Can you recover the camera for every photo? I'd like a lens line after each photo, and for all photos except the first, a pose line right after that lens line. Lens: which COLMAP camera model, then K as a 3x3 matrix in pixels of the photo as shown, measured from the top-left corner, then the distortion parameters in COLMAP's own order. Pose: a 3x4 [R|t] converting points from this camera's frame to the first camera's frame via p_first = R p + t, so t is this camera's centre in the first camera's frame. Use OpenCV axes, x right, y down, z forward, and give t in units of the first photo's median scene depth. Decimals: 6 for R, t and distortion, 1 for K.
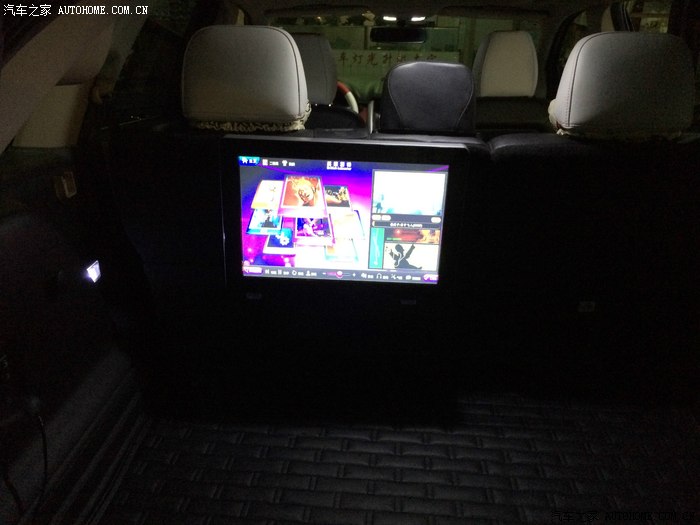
lens RADIAL K [[608.5, 0, 350.0], [0, 608.5, 262.5], [0, 0, 1]] dist [0.091010, -0.114525]
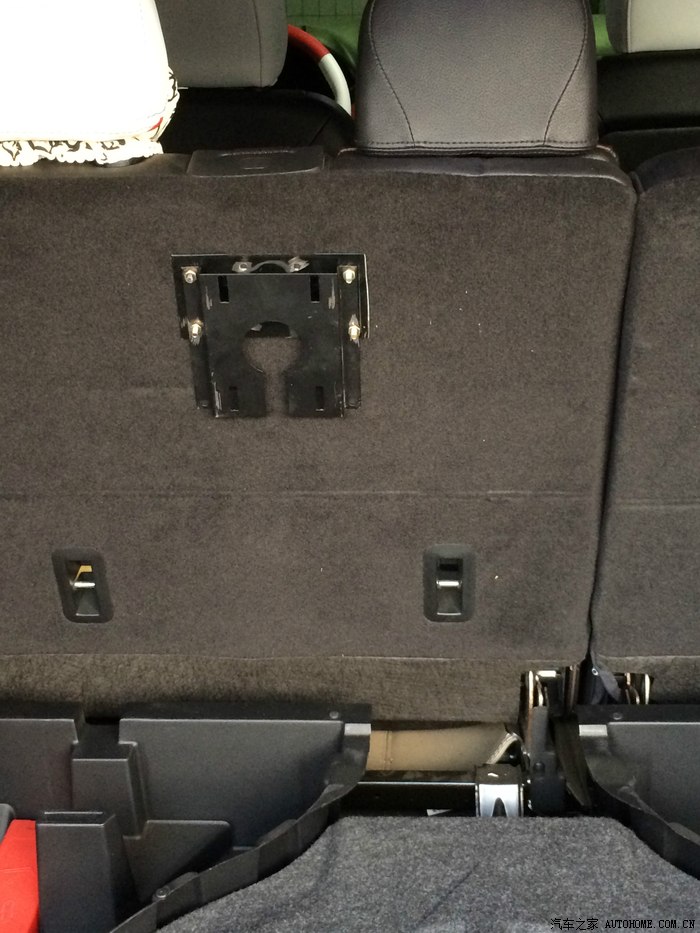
lens RADIAL K [[1282.5, 0, 350.0], [0, 1282.5, 466.5], [0, 0, 1]] dist [0.076815, -0.038468]
pose [[0.999074, -0.036421, -0.022920, 0.059542], [0.037226, 0.998667, 0.035749, -0.041020], [0.021588, -0.036569, 0.999098, 0.158303]]
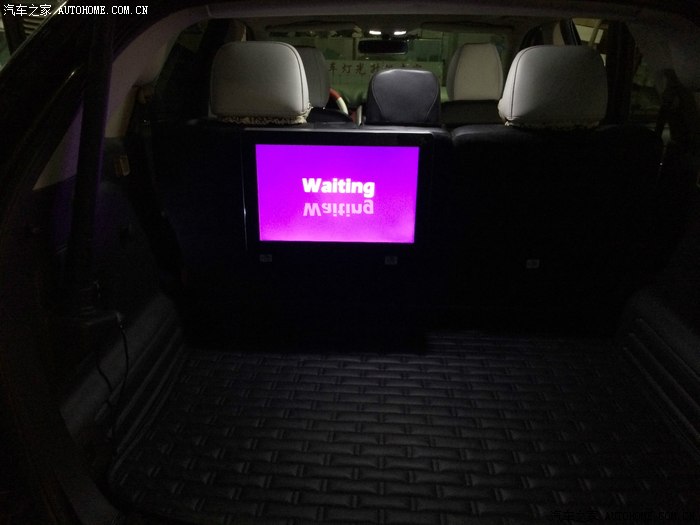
lens RADIAL K [[608.5, 0, 350.0], [0, 608.5, 262.5], [0, 0, 1]] dist [0.091010, -0.114525]
pose [[0.999835, -0.010194, 0.015065, -0.006578], [0.010418, 0.999835, -0.014853, 0.092601], [-0.014911, 0.015008, 0.999776, -0.267044]]
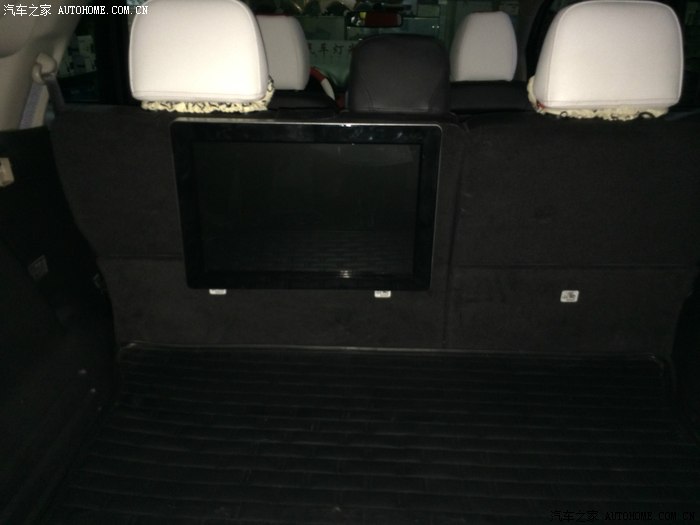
lens RADIAL K [[601.5, 0, 353.0], [0, 601.5, 264.0], [0, 0, 1]] dist [0.067906, -0.002835]
pose [[0.999504, -0.015980, 0.027133, 0.027761], [0.015558, 0.999756, 0.015700, 0.001724], [-0.027377, -0.015270, 0.999509, 0.080352]]
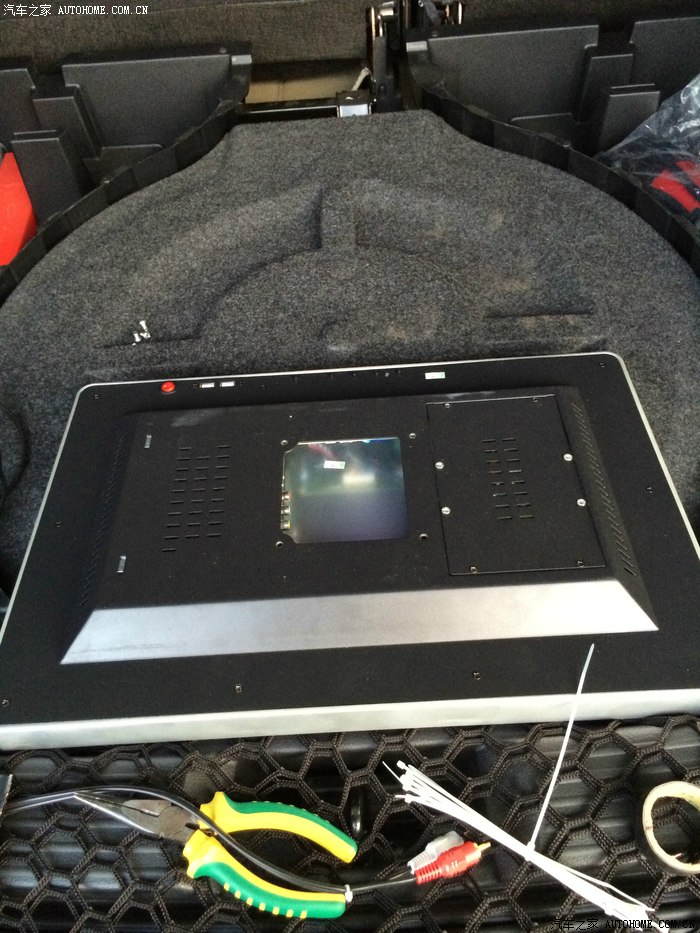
lens RADIAL K [[811.0, 0, 353.4], [0, 811.0, 469.7], [0, 0, 1]] dist [0.091010, -0.114525]
pose [[0.994038, -0.108052, -0.014630, 0.117618], [0.097681, 0.822822, 0.559841, 0.082850], [-0.048454, -0.557932, 0.828471, 0.200876]]
